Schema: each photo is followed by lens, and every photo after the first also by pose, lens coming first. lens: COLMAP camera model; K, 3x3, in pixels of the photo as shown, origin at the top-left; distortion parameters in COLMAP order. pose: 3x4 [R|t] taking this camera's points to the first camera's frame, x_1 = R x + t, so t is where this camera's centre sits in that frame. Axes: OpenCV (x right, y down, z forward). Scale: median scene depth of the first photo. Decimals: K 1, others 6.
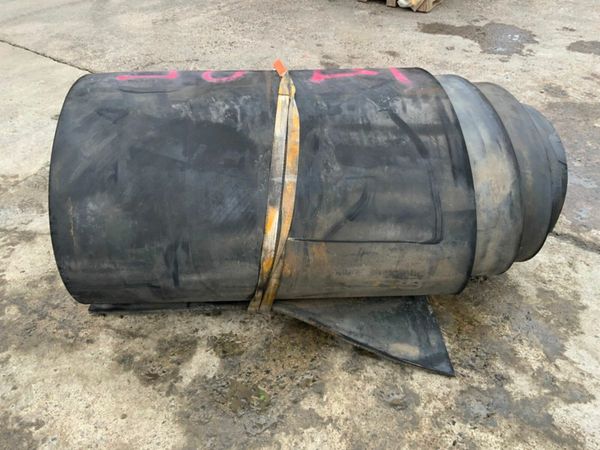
lens RADIAL K [[495.1, 0, 300.0], [0, 495.1, 225.0], [0, 0, 1]] dist [0.059427, -0.116693]
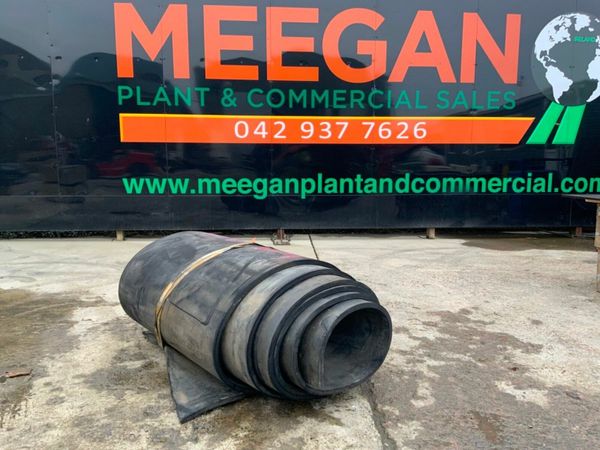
lens RADIAL K [[497.3, 0, 299.4], [0, 497.3, 212.6], [0, 0, 1]] dist [0.076216, -0.160036]
pose [[0.597078, 0.090415, -0.797071, 1.691656], [-0.511420, 0.808416, -0.291398, 0.056163], [0.618019, 0.581625, 0.528928, 0.072379]]
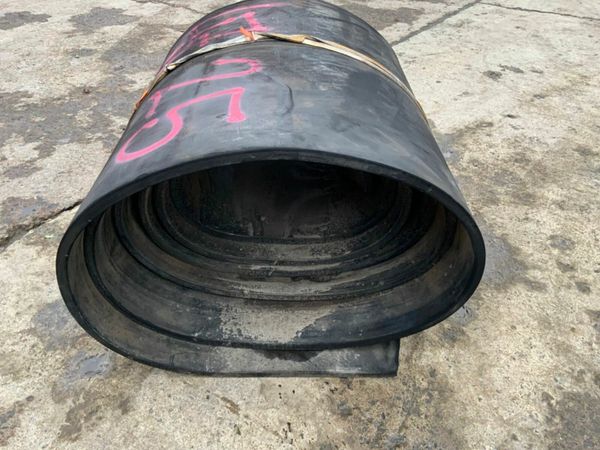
lens RADIAL K [[495.1, 0, 300.0], [0, 495.1, 225.0], [0, 0, 1]] dist [0.059427, -0.116693]
pose [[0.069140, -0.622988, 0.779170, -1.027449], [0.616425, 0.640774, 0.457635, -0.491708], [-0.784373, 0.448659, 0.428328, 0.775946]]
